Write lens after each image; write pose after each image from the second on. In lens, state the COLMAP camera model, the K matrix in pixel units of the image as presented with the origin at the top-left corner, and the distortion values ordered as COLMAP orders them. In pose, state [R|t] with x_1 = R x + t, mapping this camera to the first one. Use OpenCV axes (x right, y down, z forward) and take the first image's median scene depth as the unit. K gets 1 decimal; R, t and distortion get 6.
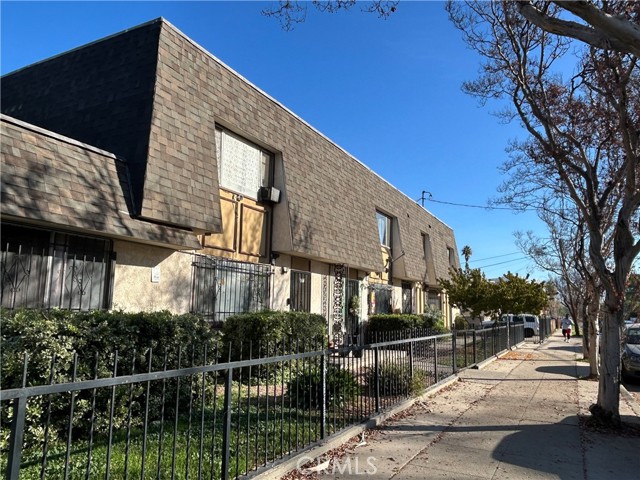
lens RADIAL K [[470.5, 0, 320.0], [0, 470.5, 240.0], [0, 0, 1]] dist [-0.004705, 0.001152]
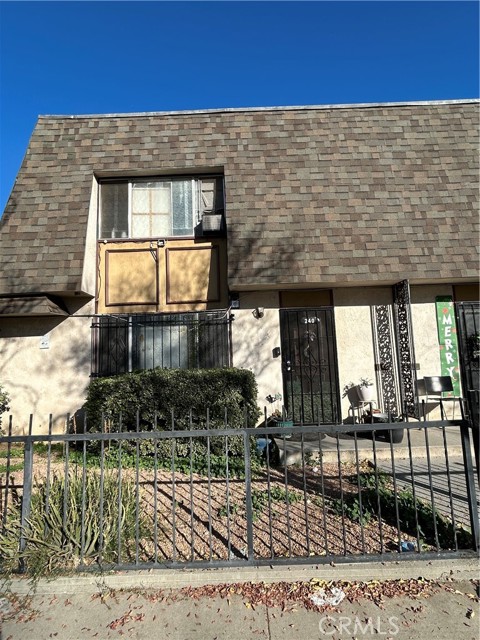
lens RADIAL K [[355.5, 0, 240.0], [0, 355.5, 320.0], [0, 0, 1]] dist [0.001234, 0.000917]
pose [[0.455990, -0.151515, -0.876993, 0.404901], [0.173971, 0.981567, -0.079126, 0.115085], [0.872816, -0.116490, 0.473944, 0.694284]]
